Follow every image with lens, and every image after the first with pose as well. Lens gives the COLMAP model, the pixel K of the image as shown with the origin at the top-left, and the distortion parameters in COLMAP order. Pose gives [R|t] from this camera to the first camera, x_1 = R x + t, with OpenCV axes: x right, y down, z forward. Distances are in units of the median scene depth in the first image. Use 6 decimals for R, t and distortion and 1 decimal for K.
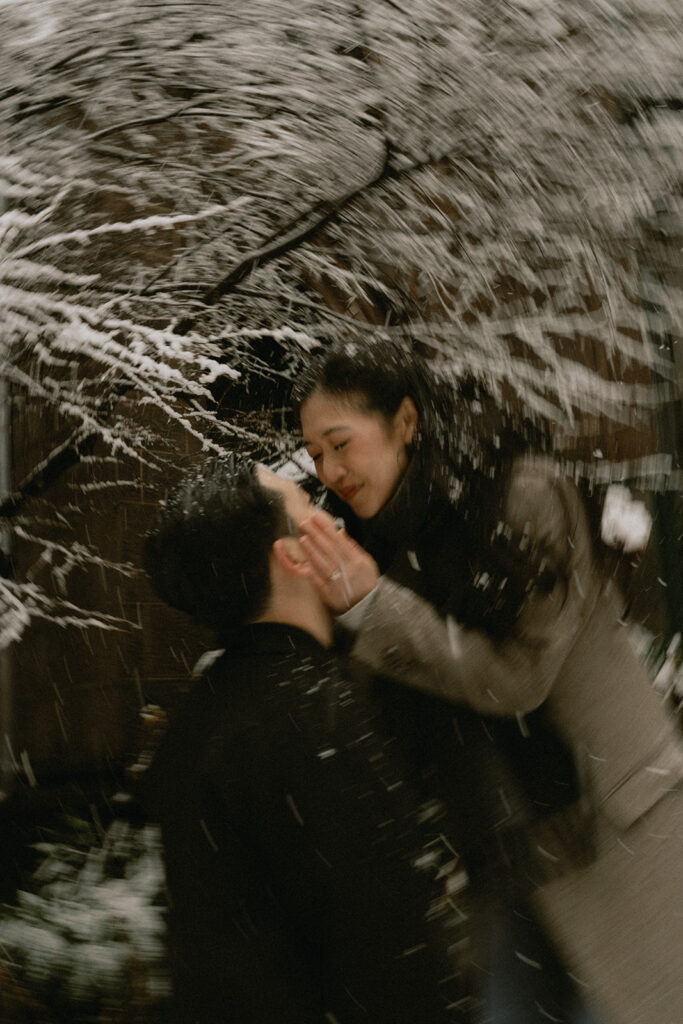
lens RADIAL K [[1319.2, 0, 341.5], [0, 1319.2, 512.0], [0, 0, 1]] dist [0.026652, 0.024064]
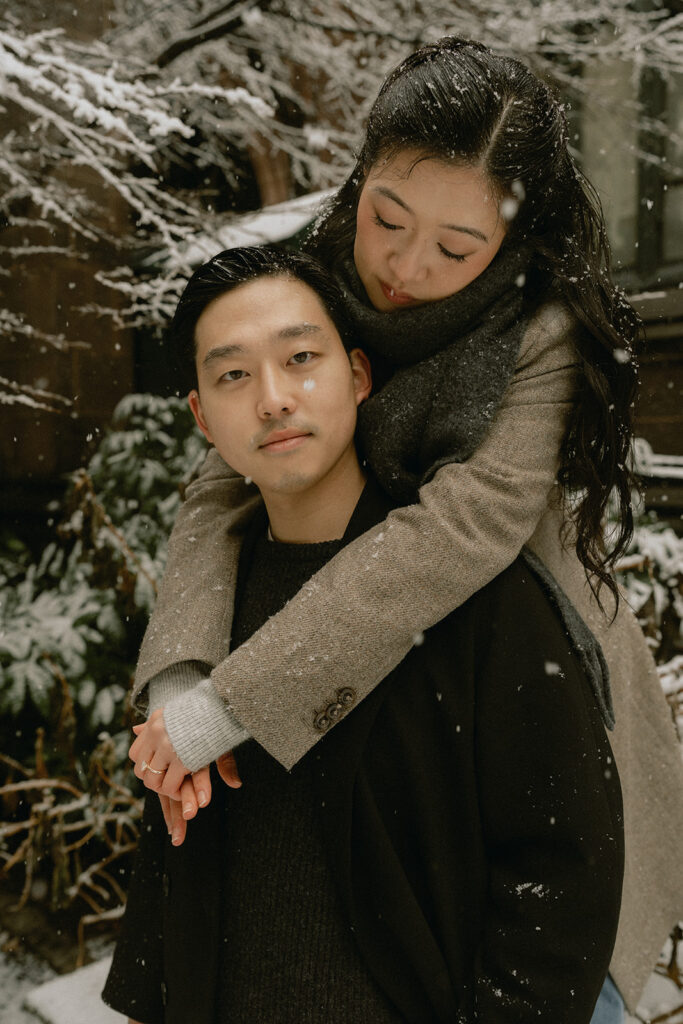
lens RADIAL K [[892.5, 0, 341.5], [0, 892.5, 512.0], [0, 0, 1]] dist [0.003654, -0.001539]
pose [[0.987615, 0.044983, 0.150309, -0.050985], [-0.079918, 0.968651, 0.235219, -0.007096], [-0.135016, -0.244318, 0.960250, 0.314123]]
